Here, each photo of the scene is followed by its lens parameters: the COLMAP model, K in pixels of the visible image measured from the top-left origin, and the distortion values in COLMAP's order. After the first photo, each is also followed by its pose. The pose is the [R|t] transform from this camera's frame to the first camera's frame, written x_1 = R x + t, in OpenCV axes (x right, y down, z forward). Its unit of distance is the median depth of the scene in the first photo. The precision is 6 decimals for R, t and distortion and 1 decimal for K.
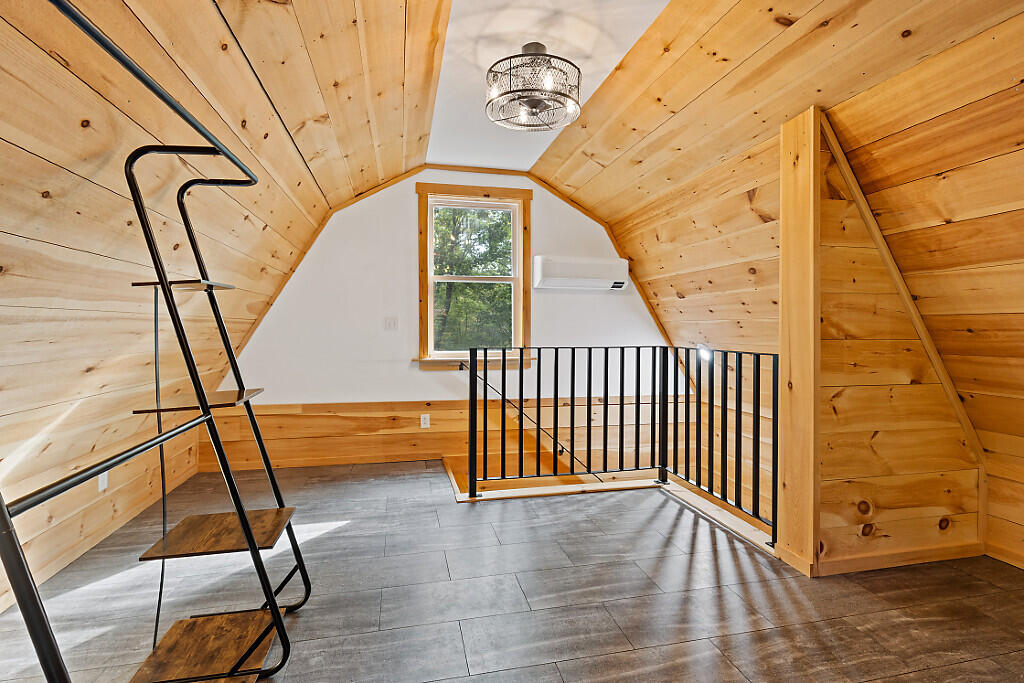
lens RADIAL K [[468.8, 0, 509.4], [0, 468.8, 331.9], [0, 0, 1]] dist [0.000257, -0.000120]
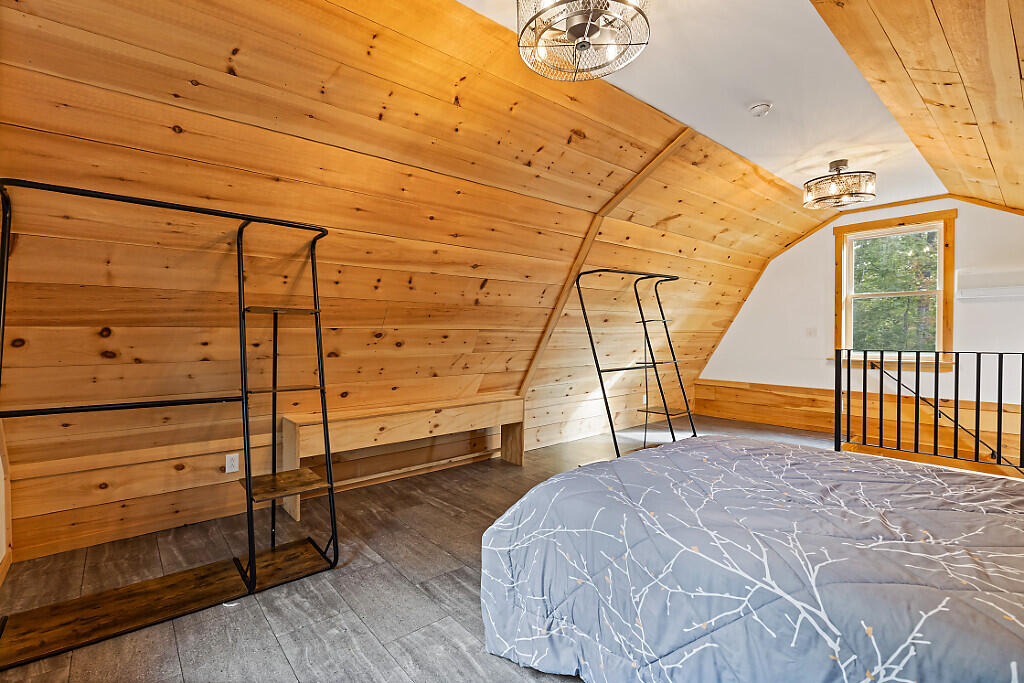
lens RADIAL K [[468.8, 0, 509.4], [0, 468.8, 331.9], [0, 0, 1]] dist [0.000257, -0.000120]
pose [[0.452685, -0.007753, -0.891637, 0.573195], [-0.009973, 0.999856, -0.013758, 0.009387], [0.891615, 0.015121, 0.452542, -0.430095]]
